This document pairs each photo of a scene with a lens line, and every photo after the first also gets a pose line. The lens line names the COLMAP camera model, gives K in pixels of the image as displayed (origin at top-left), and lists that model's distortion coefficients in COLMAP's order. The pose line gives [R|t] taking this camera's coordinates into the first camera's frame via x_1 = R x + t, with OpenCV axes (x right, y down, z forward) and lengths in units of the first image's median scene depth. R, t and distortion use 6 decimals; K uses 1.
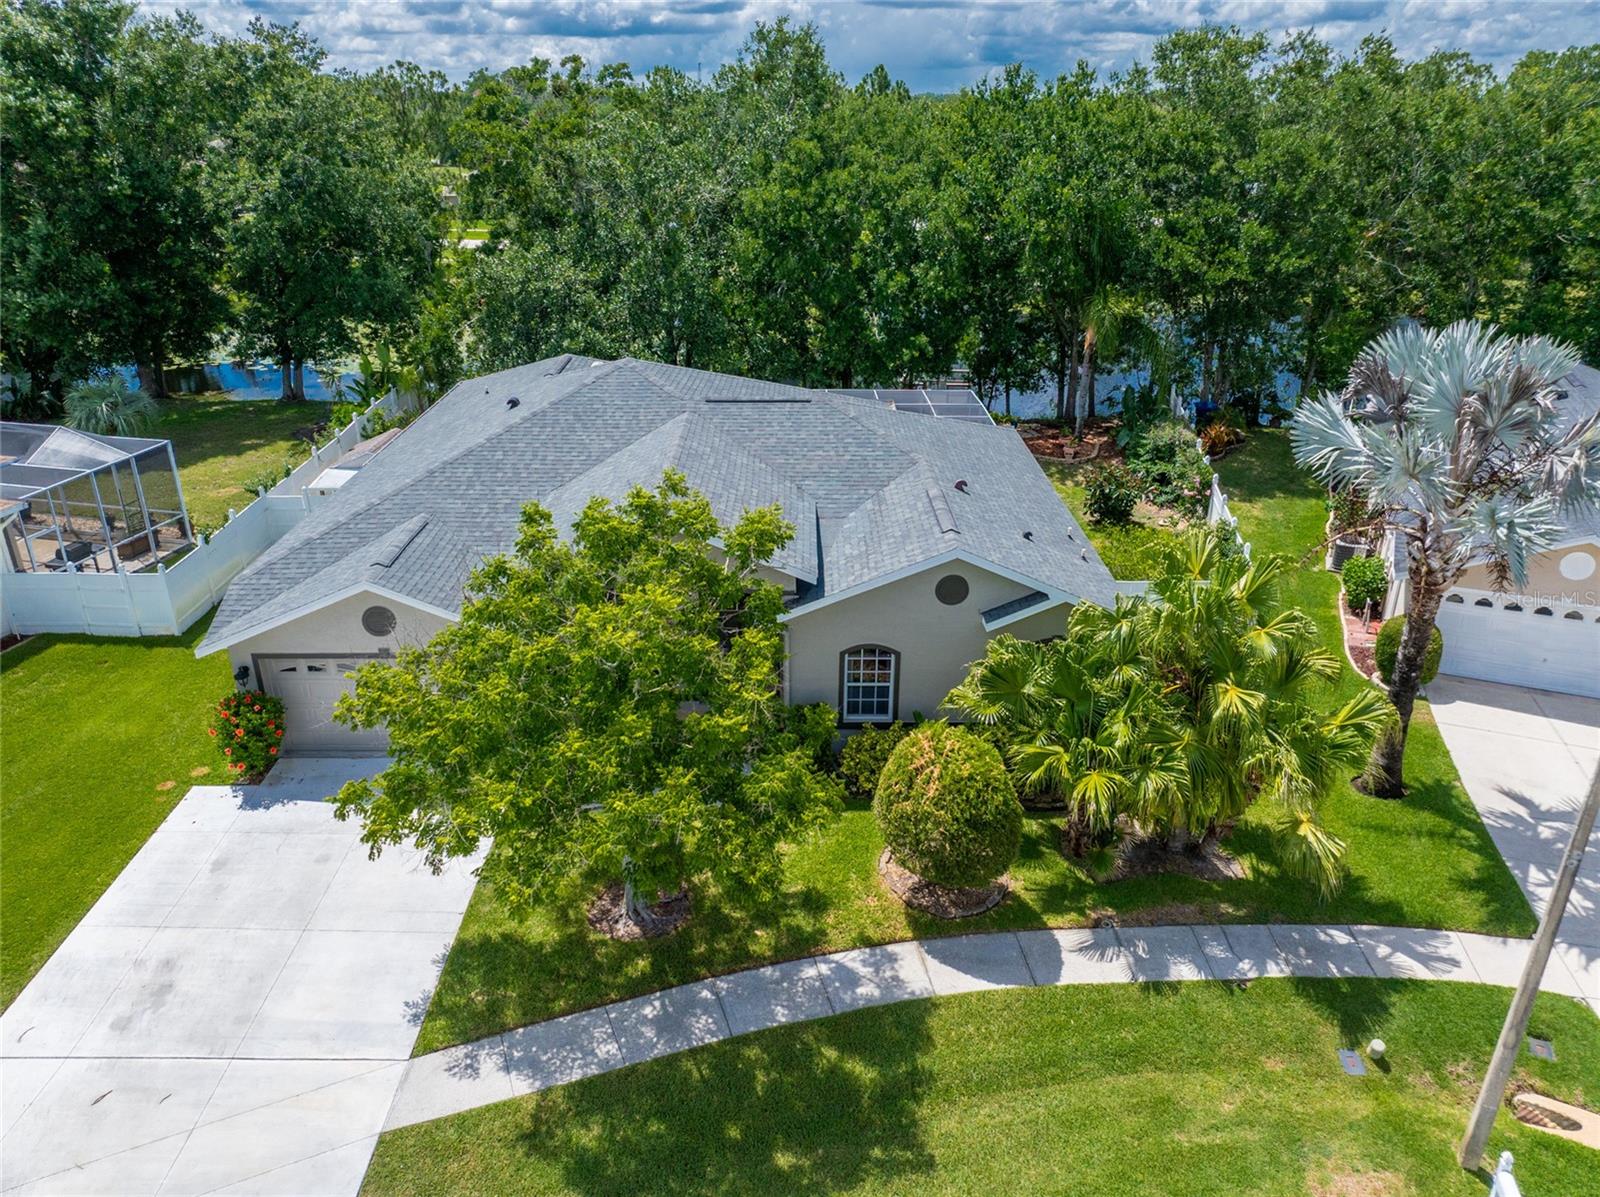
lens RADIAL K [[1127.2, 0, 811.4], [0, 1127.2, 590.6], [0, 0, 1]] dist [-0.039983, 0.007818]
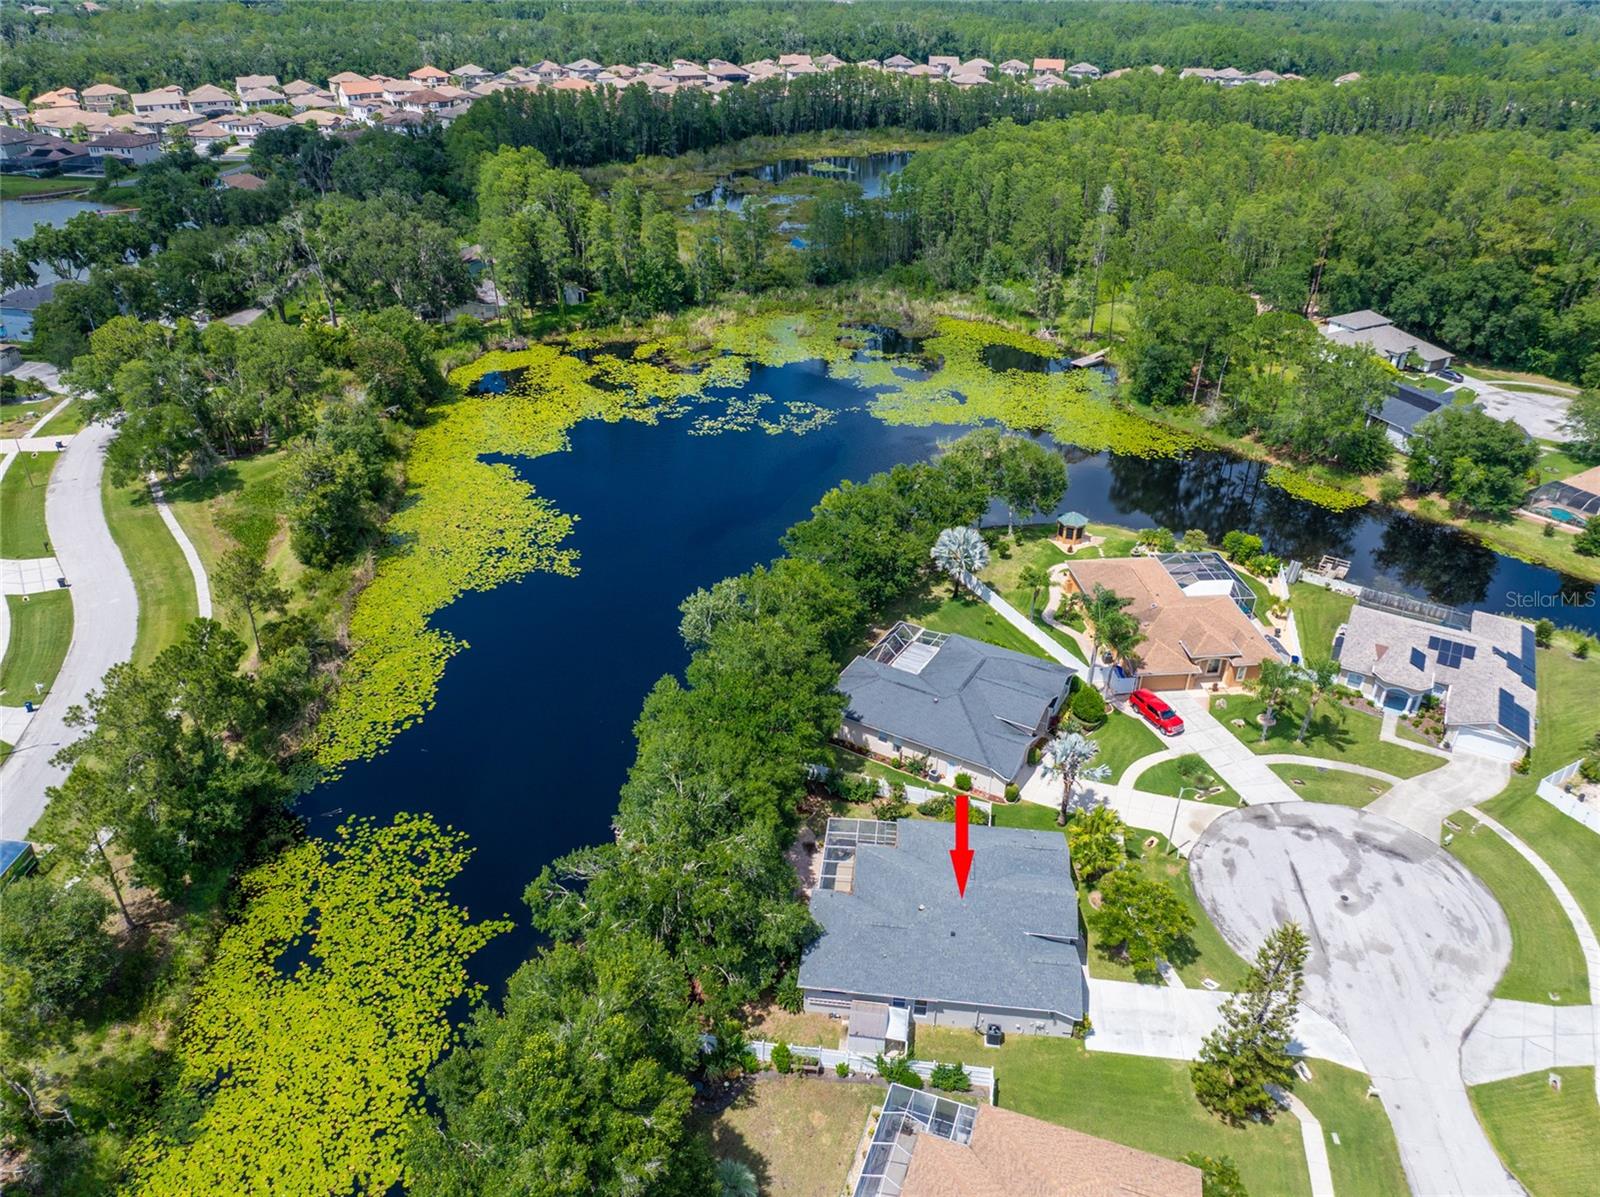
lens RADIAL K [[1127.2, 0, 811.4], [0, 1127.2, 590.6], [0, 0, 1]] dist [-0.039983, 0.007818]
pose [[0.121749, -0.501507, 0.856544, -3.552080], [0.377817, 0.821415, 0.427237, -3.426925], [-0.917841, 0.271602, 0.289484, 0.449035]]
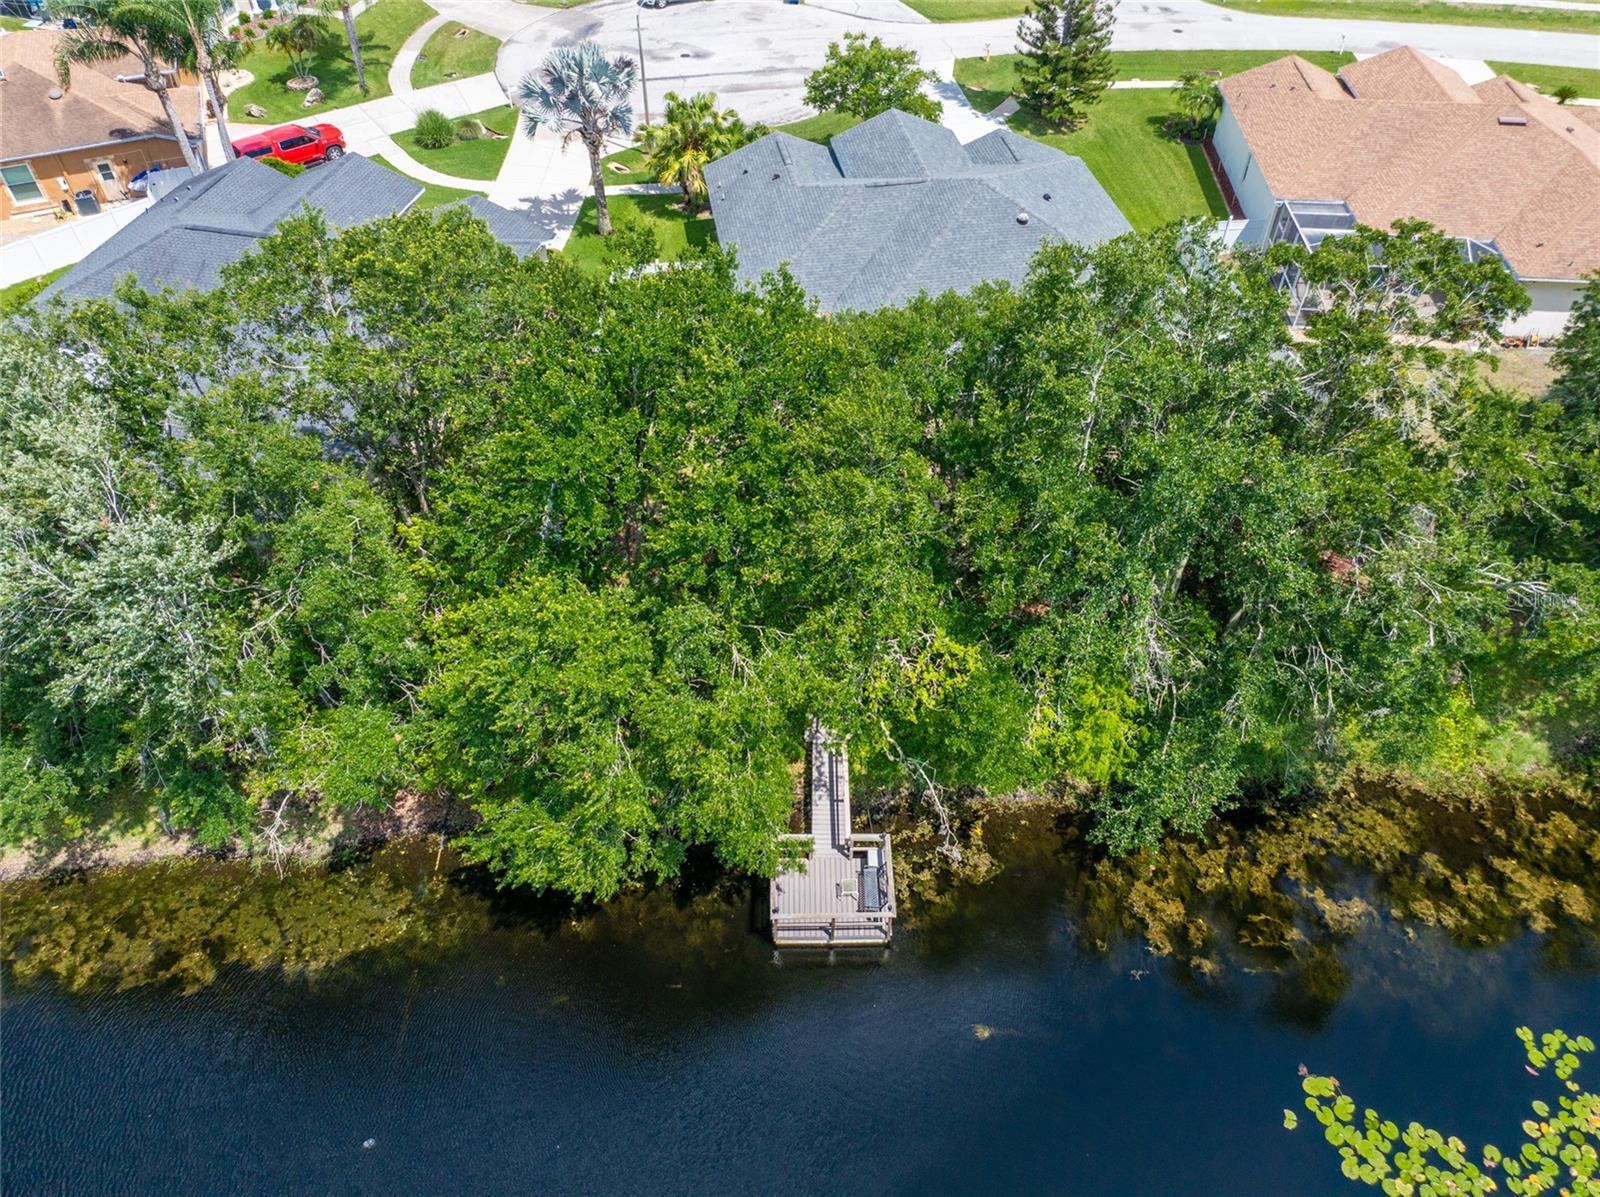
lens RADIAL K [[1132.9, 0, 809.8], [0, 1132.9, 598.1], [0, 0, 1]] dist [-0.079985, 0.062563]
pose [[-0.986682, 0.112776, -0.117215, 0.534024], [-0.071513, 0.346478, 0.935328, -2.315505], [0.146095, 0.931254, -0.333799, 3.217958]]
